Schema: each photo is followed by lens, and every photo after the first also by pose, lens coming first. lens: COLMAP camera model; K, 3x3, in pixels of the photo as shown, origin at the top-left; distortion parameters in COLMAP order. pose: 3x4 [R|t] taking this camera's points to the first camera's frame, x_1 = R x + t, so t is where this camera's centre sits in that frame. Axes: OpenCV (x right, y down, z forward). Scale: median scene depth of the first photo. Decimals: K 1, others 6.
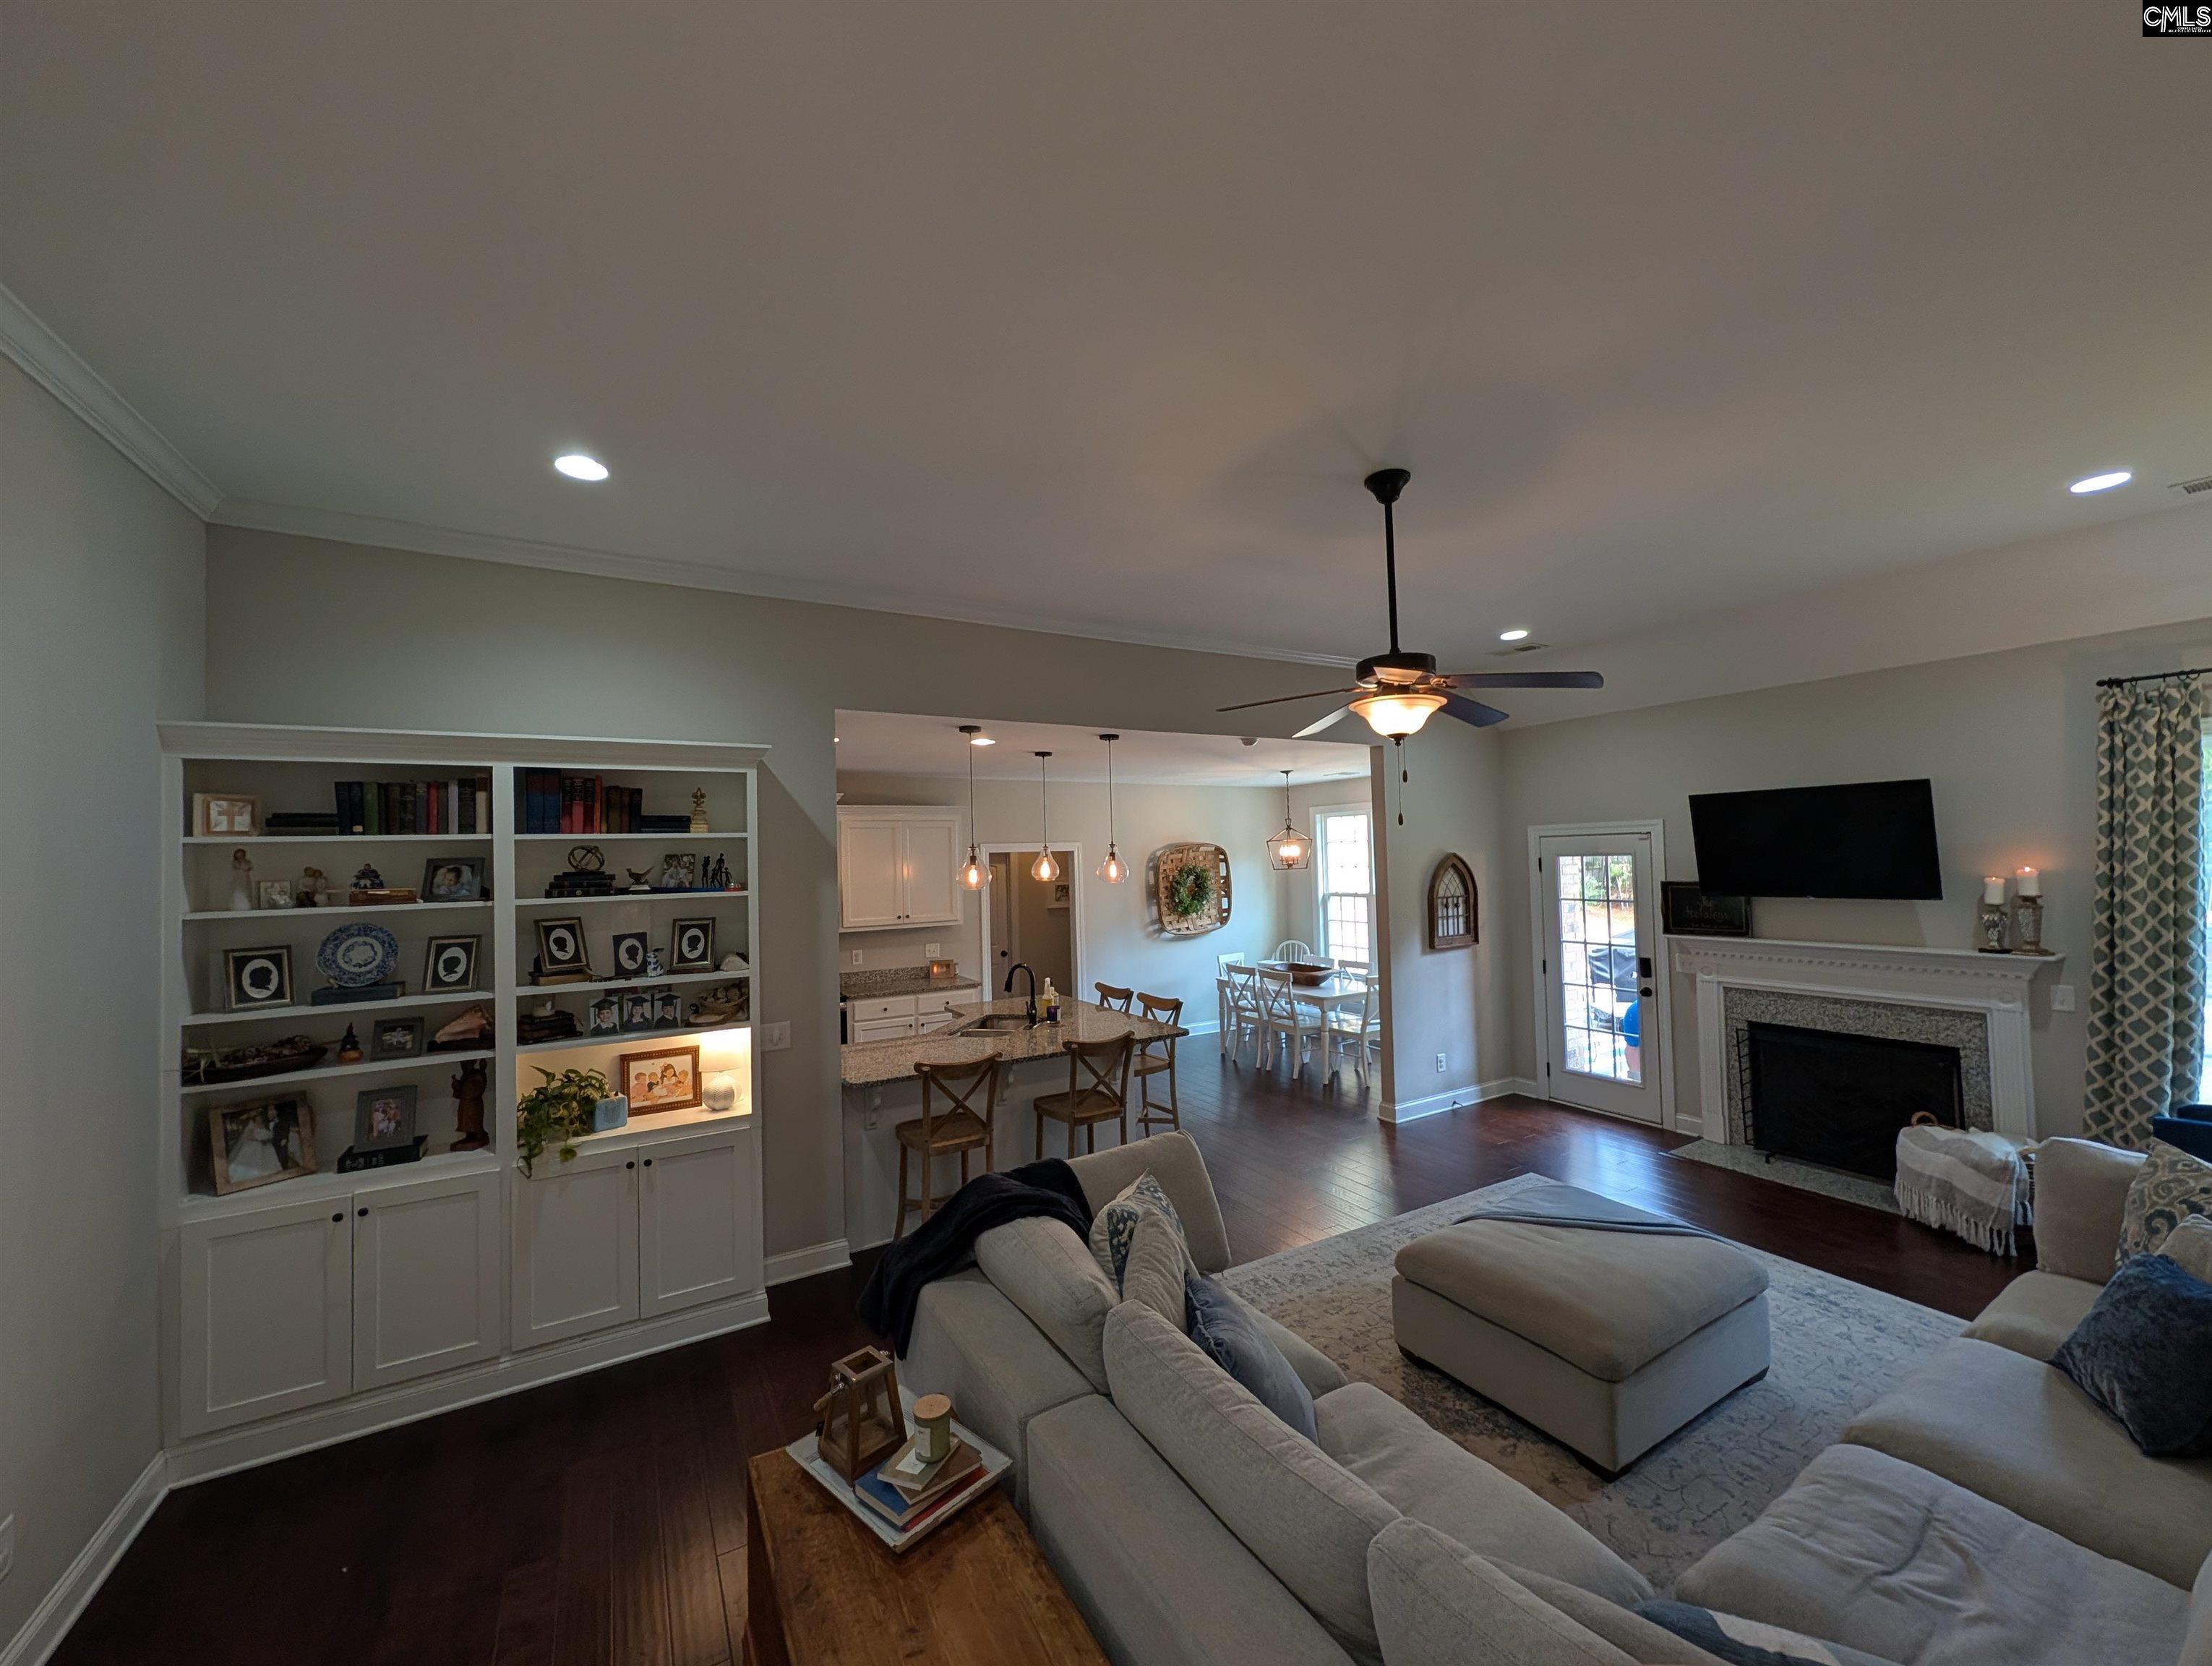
lens RADIAL K [[848.9, 0, 1104.2], [0, 848.9, 836.3], [0, 0, 1]] dist [0.000062, 0.000376]
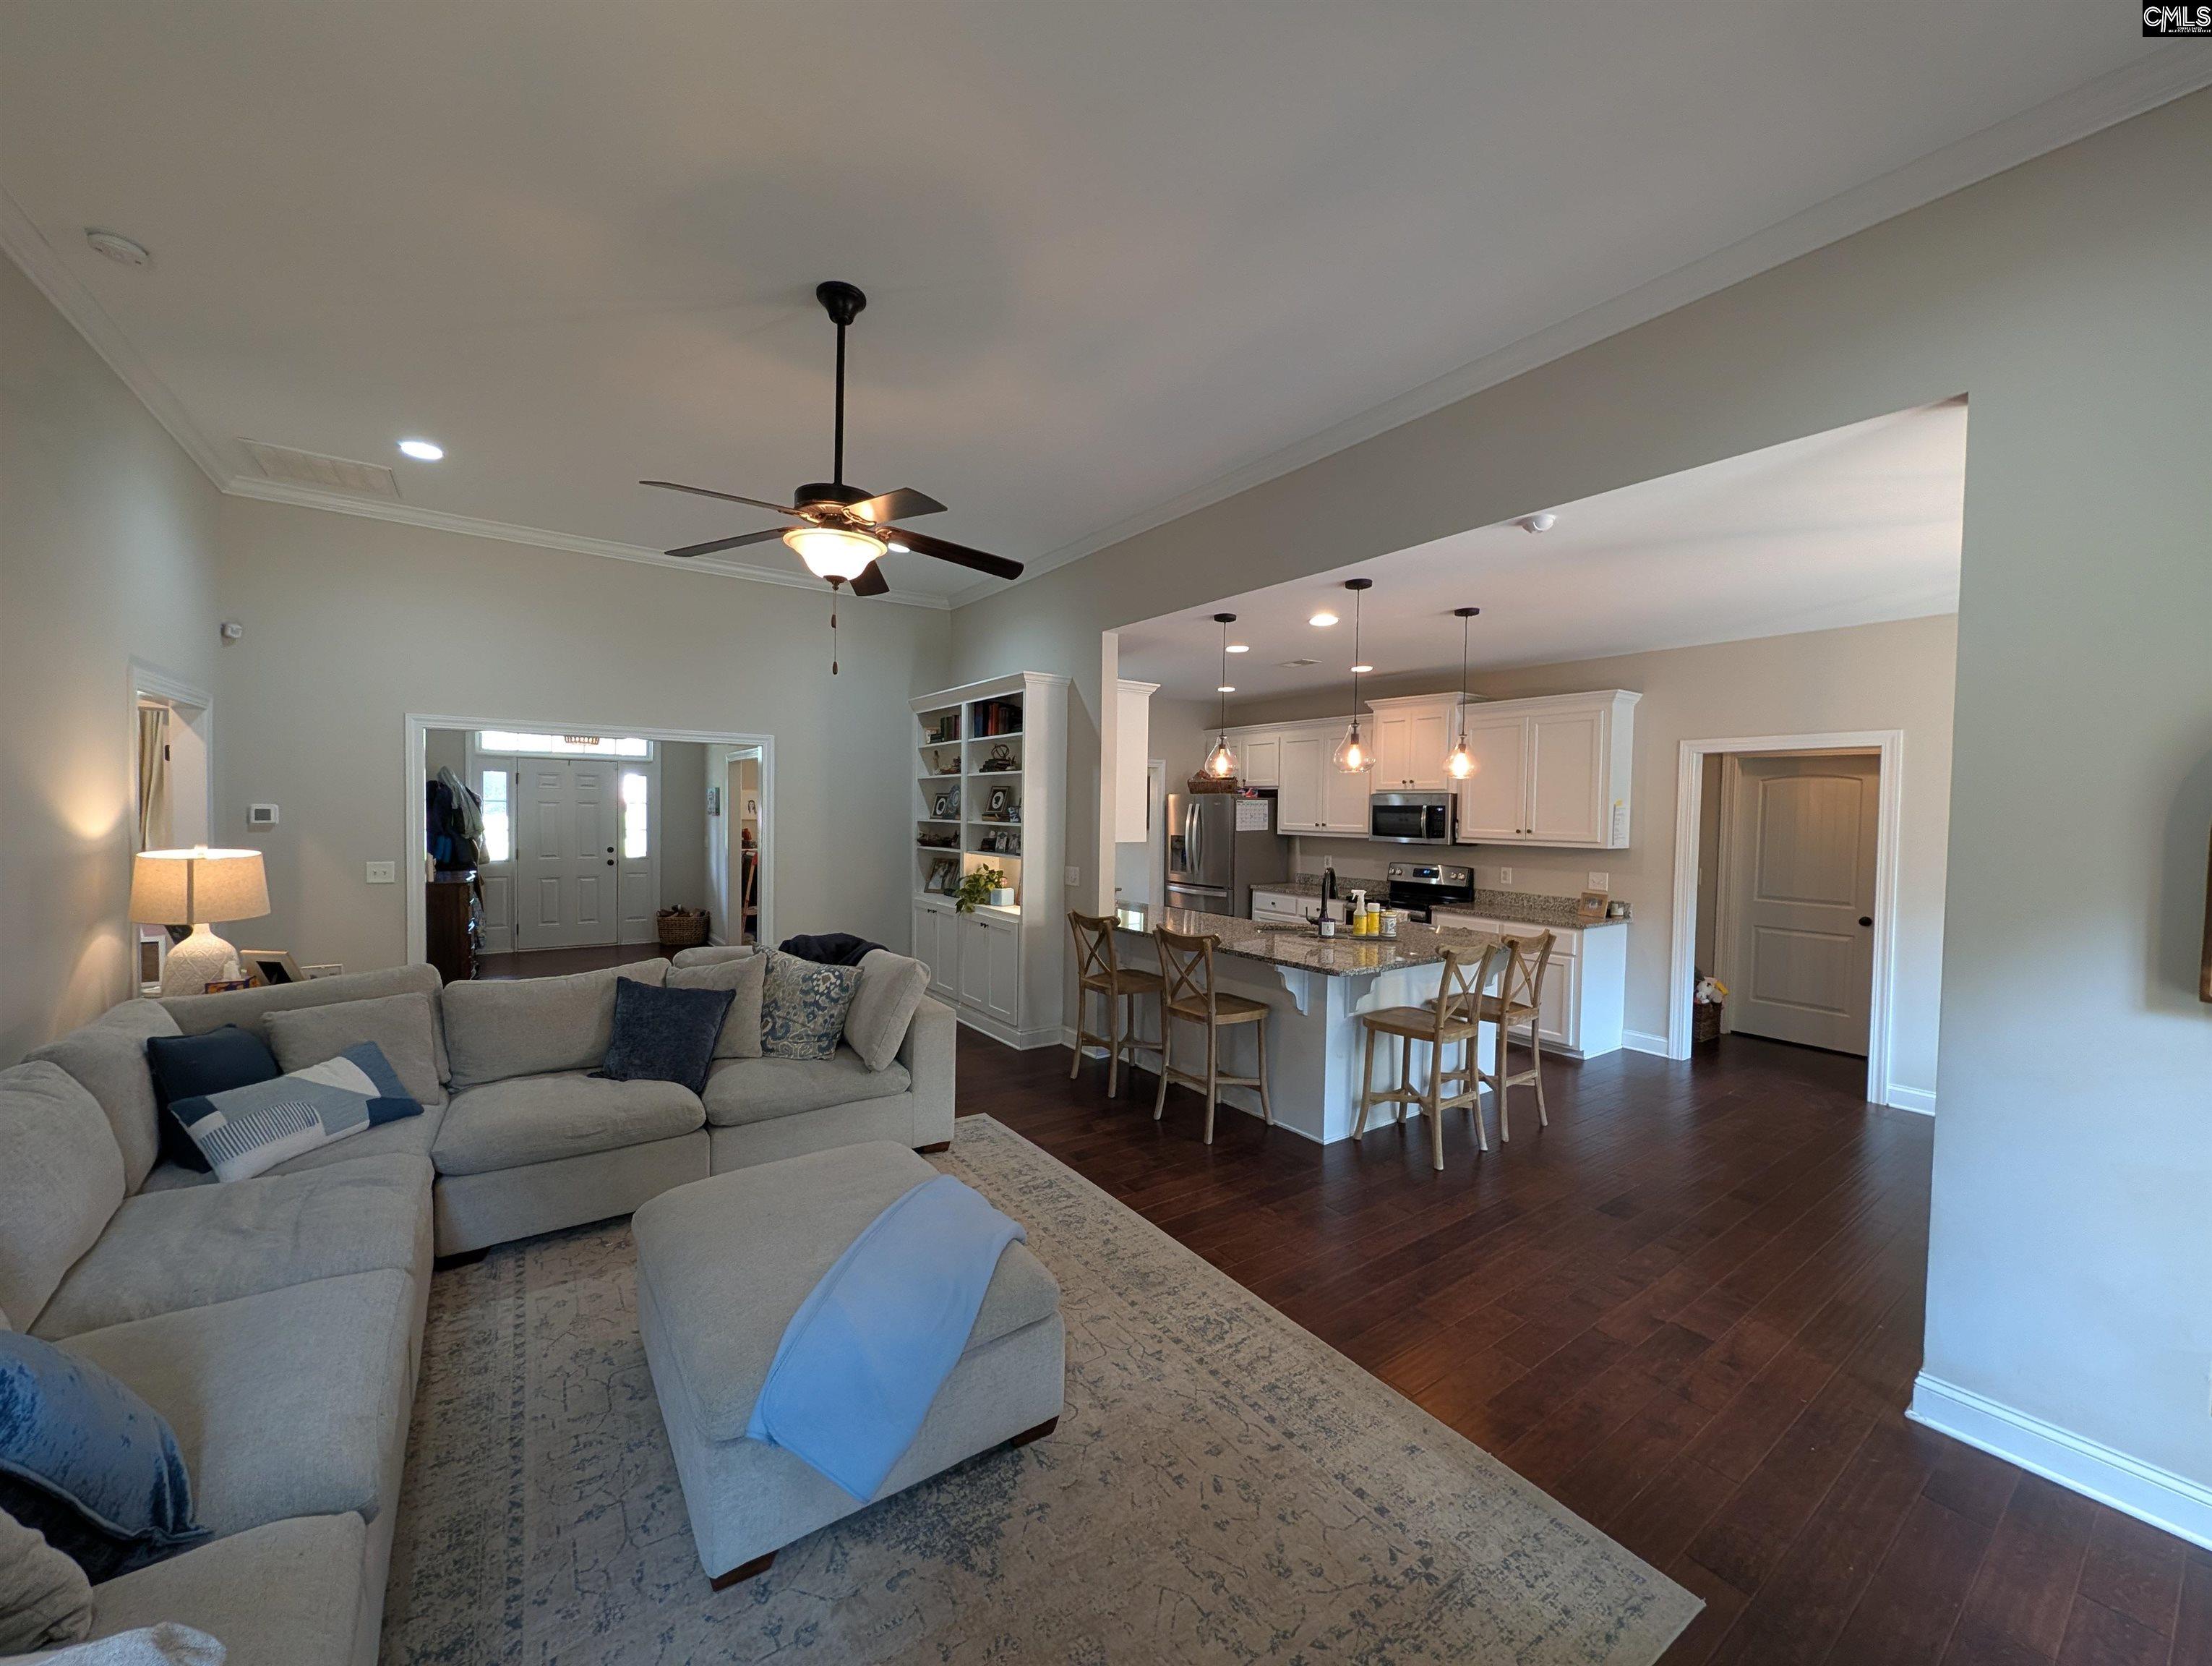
lens RADIAL K [[848.9, 0, 1109.4], [0, 848.9, 836.1], [0, 0, 1]] dist [0.000062, 0.000376]
pose [[0.096628, 0.058111, -0.993623, 1.133501], [0.006470, 0.998236, 0.059011, 0.096086], [0.995300, -0.012131, 0.096082, 1.032857]]
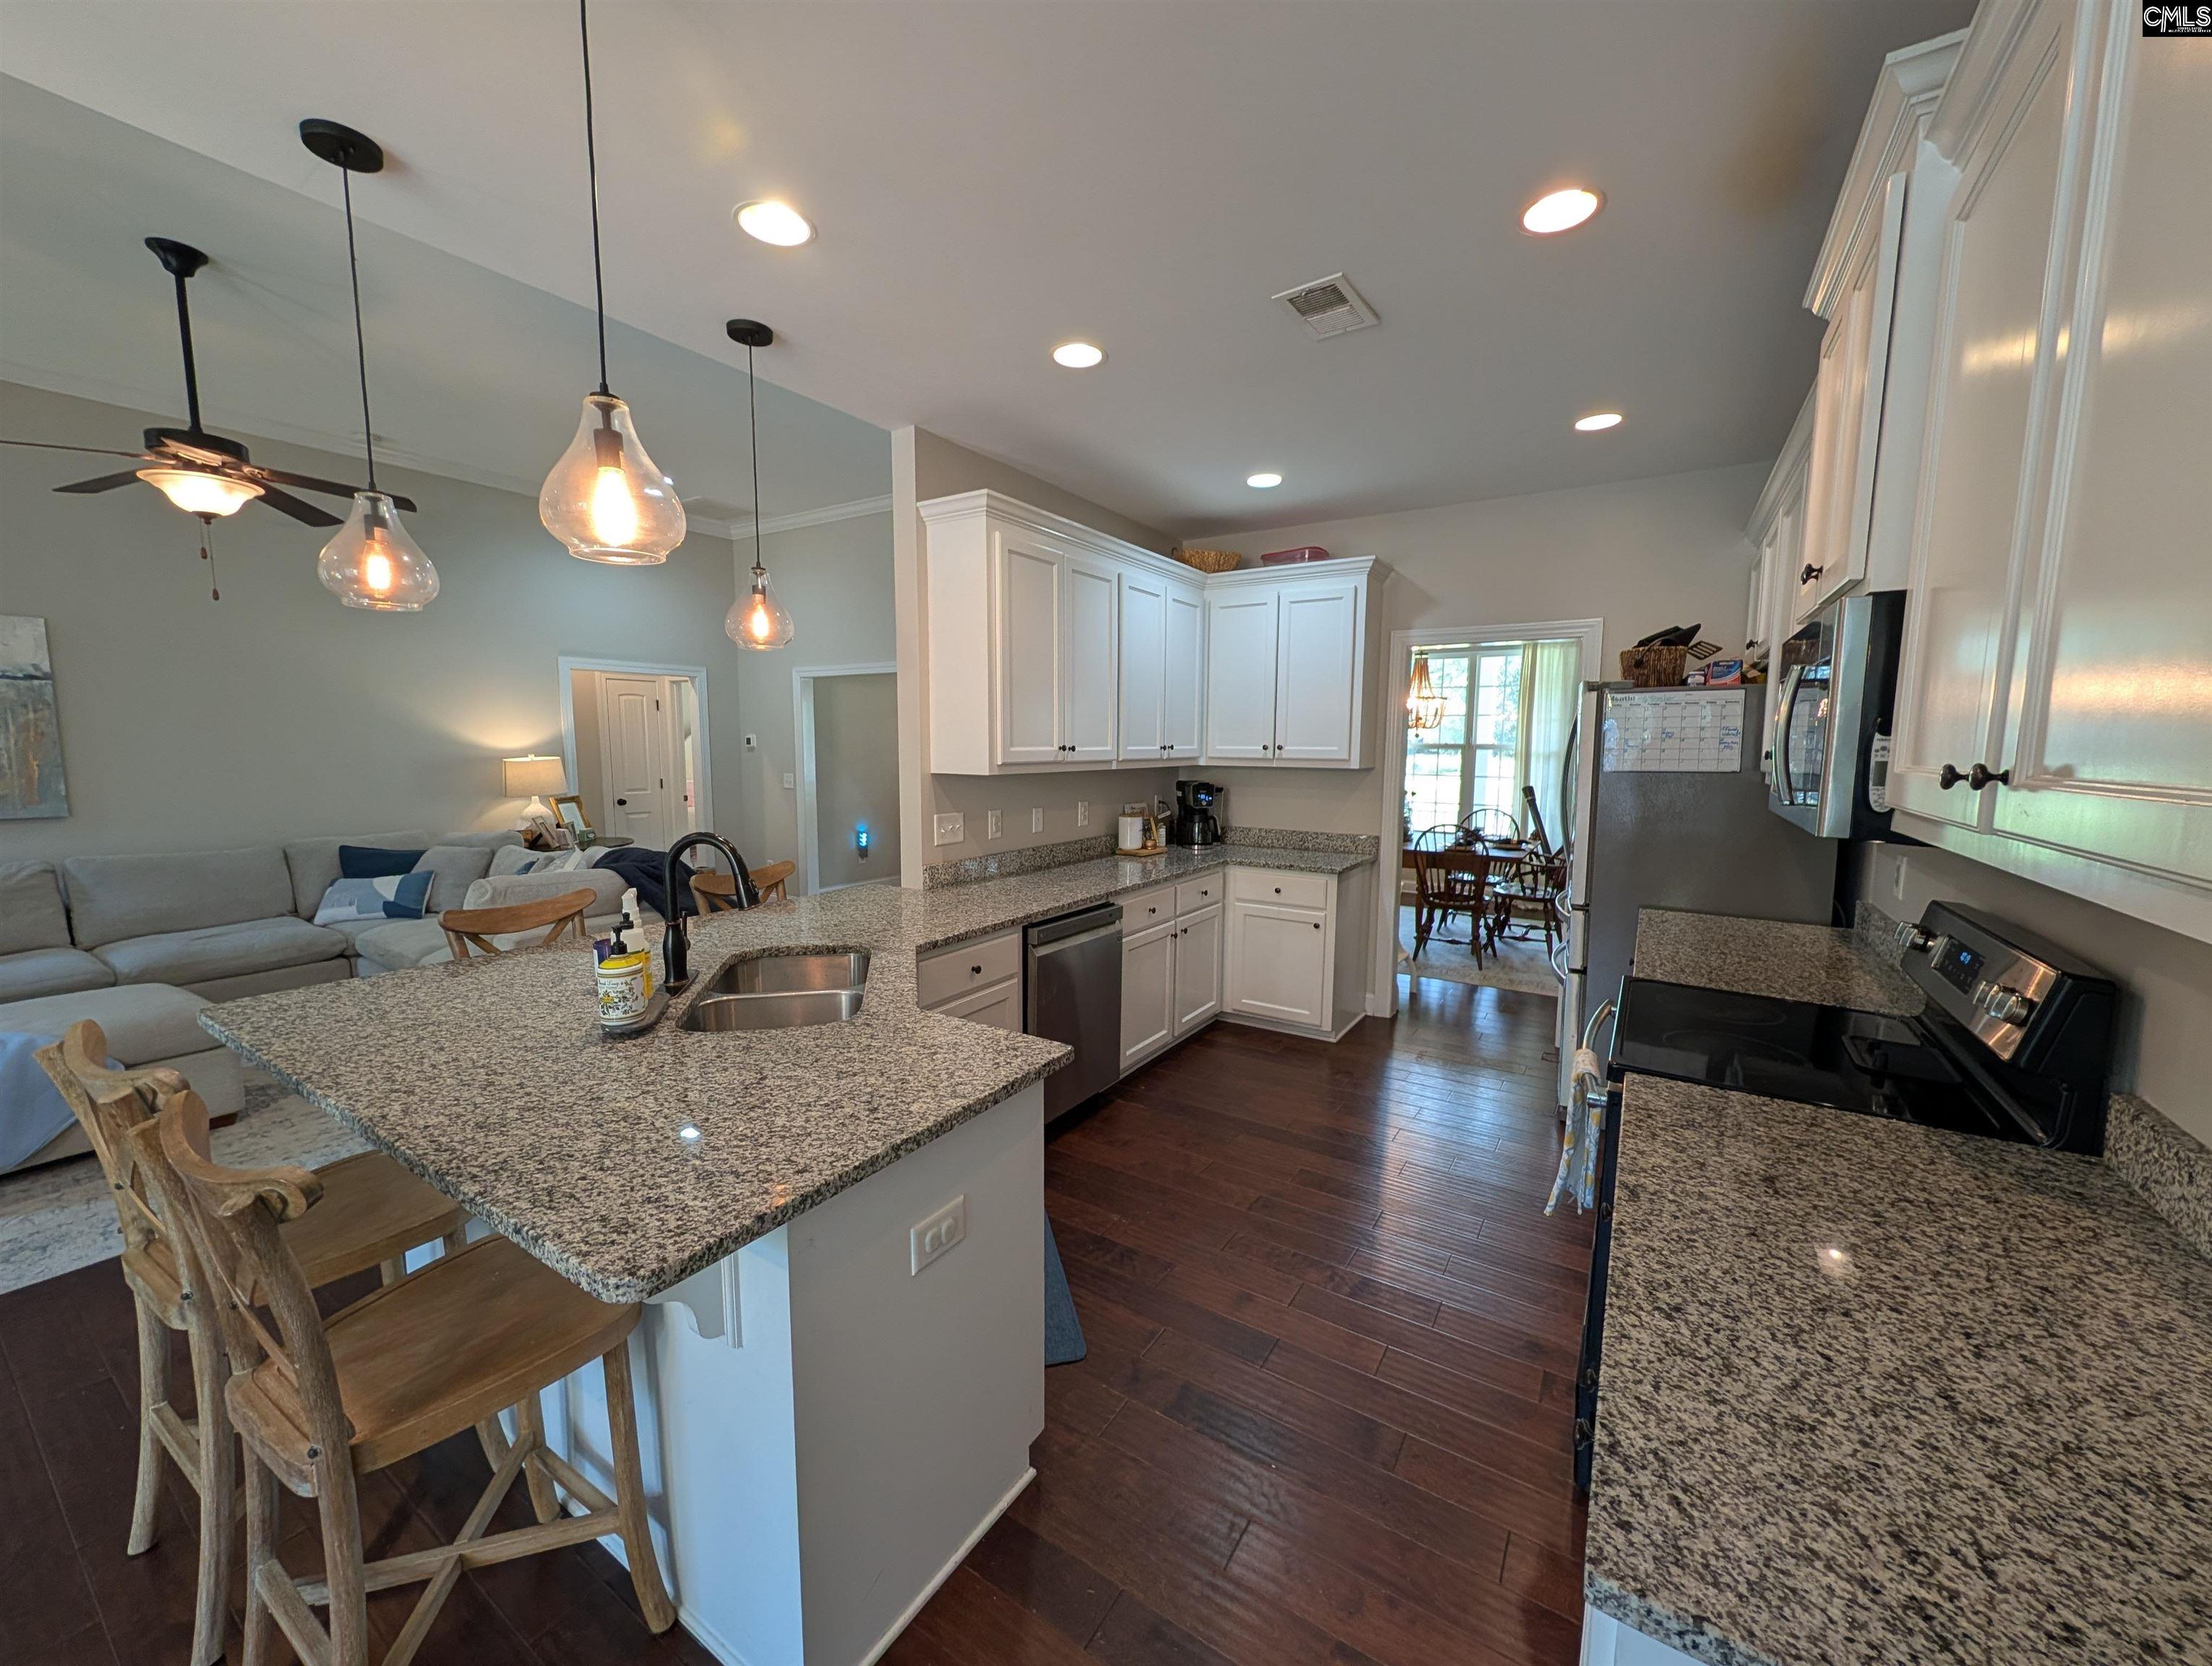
lens RADIAL K [[848.9, 0, 1105.3], [0, 848.9, 837.4], [0, 0, 1]] dist [0.000062, 0.000376]
pose [[-0.890940, 0.071728, -0.448421, -0.132988], [0.028052, 0.994254, 0.103303, 0.176521], [0.453254, 0.079458, -0.887833, 2.134148]]
